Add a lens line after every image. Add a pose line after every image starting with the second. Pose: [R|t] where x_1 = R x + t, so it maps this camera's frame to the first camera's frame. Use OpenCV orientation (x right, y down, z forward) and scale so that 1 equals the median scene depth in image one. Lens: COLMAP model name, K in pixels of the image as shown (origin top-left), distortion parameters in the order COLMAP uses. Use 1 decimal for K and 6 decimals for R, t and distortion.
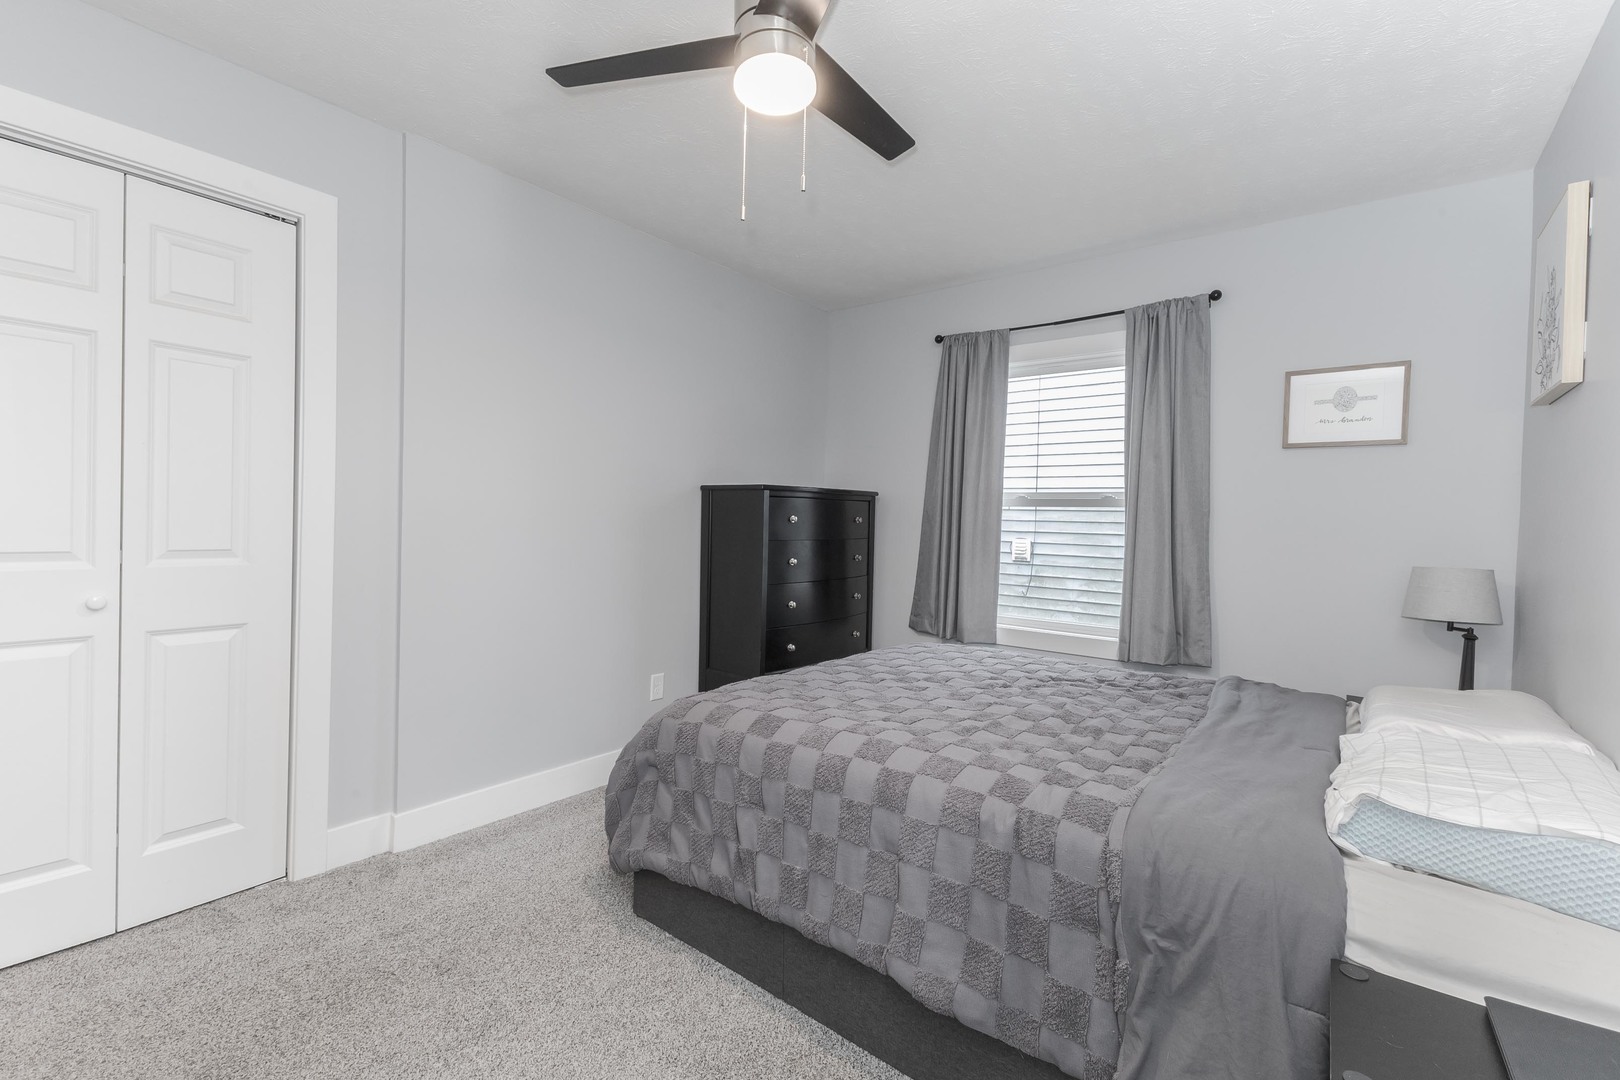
lens RADIAL K [[699.4, 0, 809.0], [0, 699.4, 538.0], [0, 0, 1]] dist [0.018266, 0.000355]
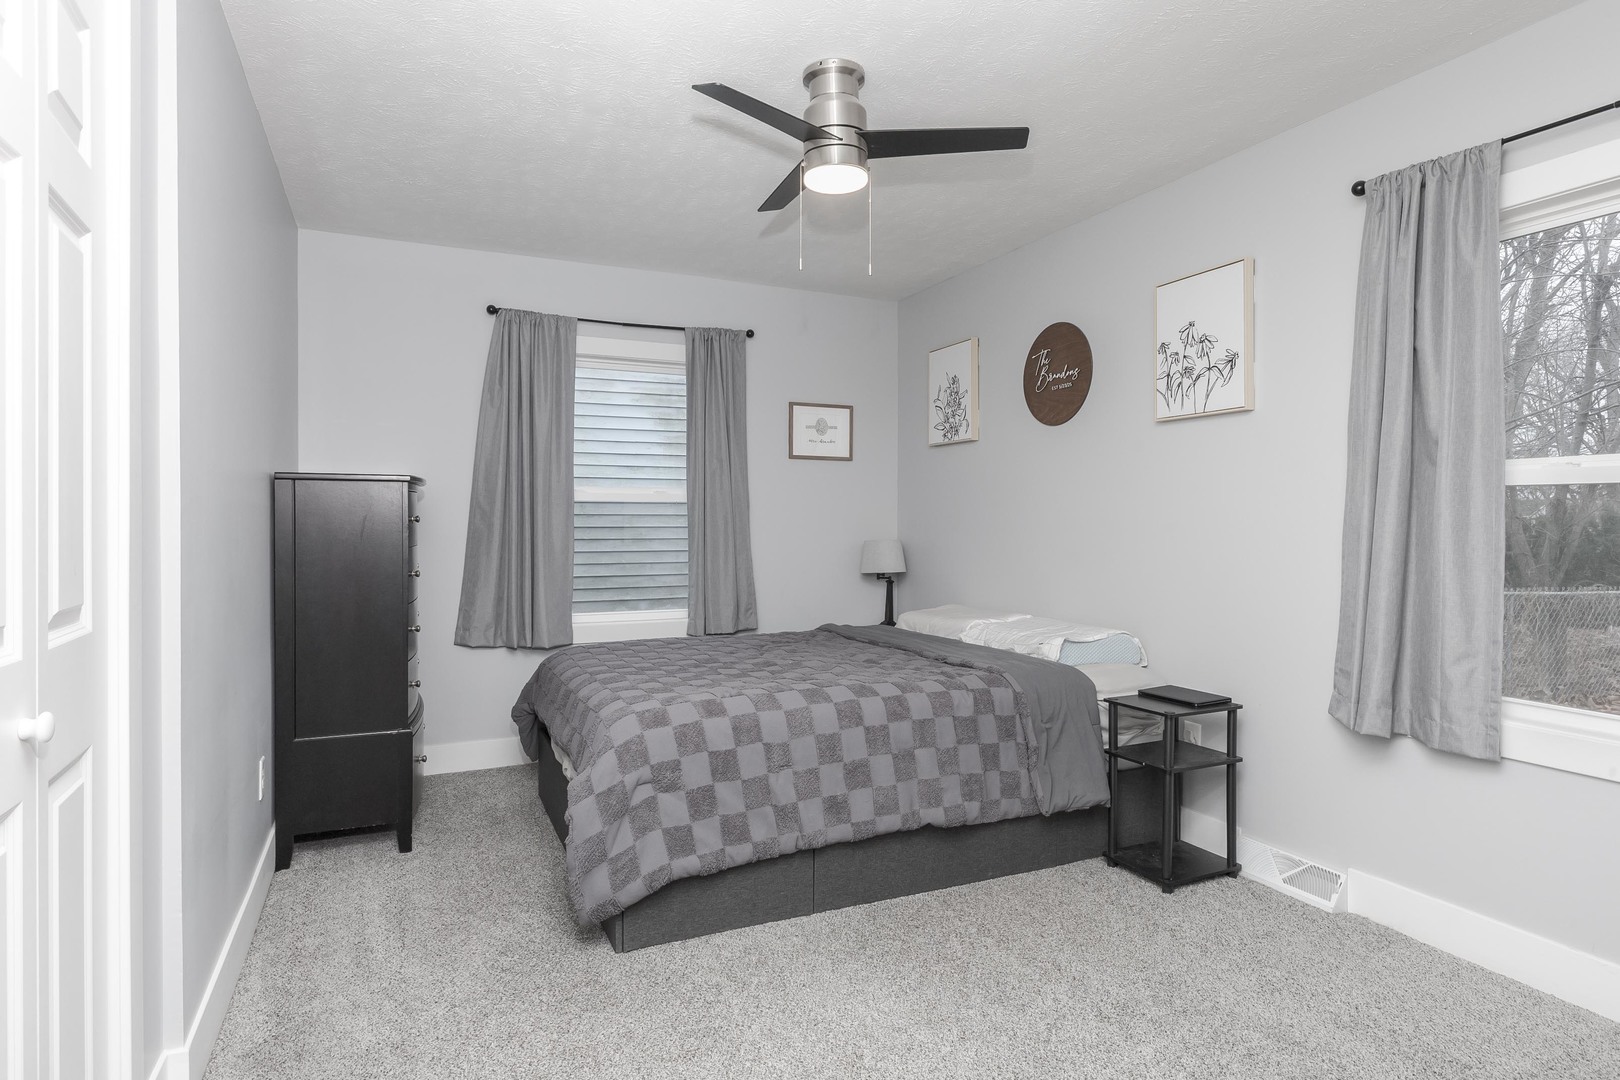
lens RADIAL K [[912.2, 0, 810.0], [0, 912.2, 540.0], [0, 0, 1]] dist [-0.000817, -0.000180]
pose [[0.457962, -0.040447, 0.888051, -0.909908], [0.034976, 0.999011, 0.027463, -0.018849], [-0.888283, 0.018483, 0.458924, 0.178290]]
